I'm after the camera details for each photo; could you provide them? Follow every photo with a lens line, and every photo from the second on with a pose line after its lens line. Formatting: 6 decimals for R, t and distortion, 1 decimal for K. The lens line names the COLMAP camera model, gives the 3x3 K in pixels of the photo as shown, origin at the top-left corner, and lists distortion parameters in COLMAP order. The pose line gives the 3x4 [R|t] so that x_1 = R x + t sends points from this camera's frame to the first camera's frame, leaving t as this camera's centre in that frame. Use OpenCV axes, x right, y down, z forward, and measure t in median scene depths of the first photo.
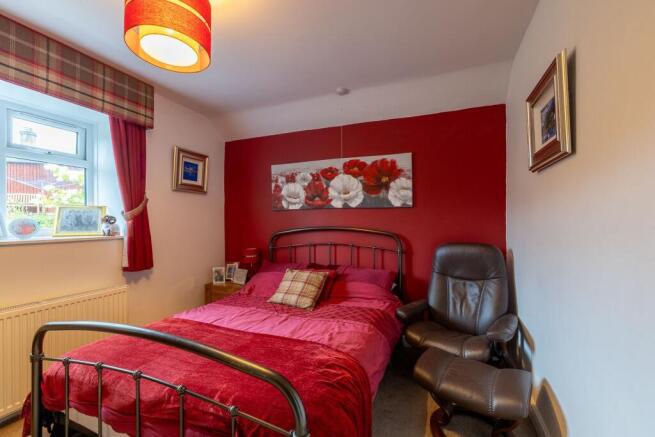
lens RADIAL K [[286.1, 0, 328.0], [0, 286.1, 219.1], [0, 0, 1]] dist [-0.011429, -0.001227]
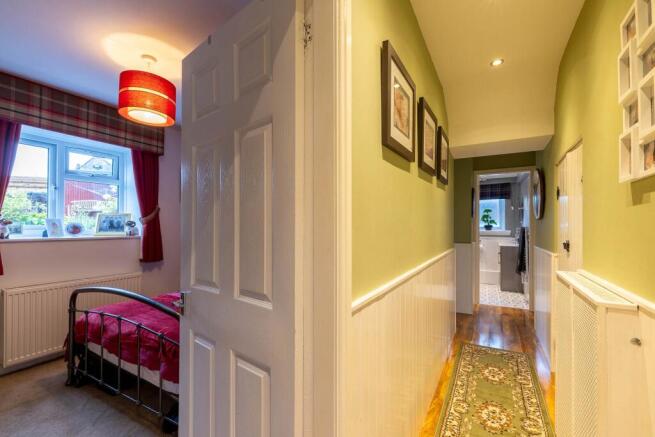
lens RADIAL K [[286.1, 0, 323.3], [0, 286.1, 221.5], [0, 0, 1]] dist [-0.011429, -0.001227]
pose [[0.989597, 0.007352, -0.143681, 0.364748], [-0.008539, 0.999934, -0.007644, -0.006670], [0.143615, 0.008792, 0.989595, -0.236269]]
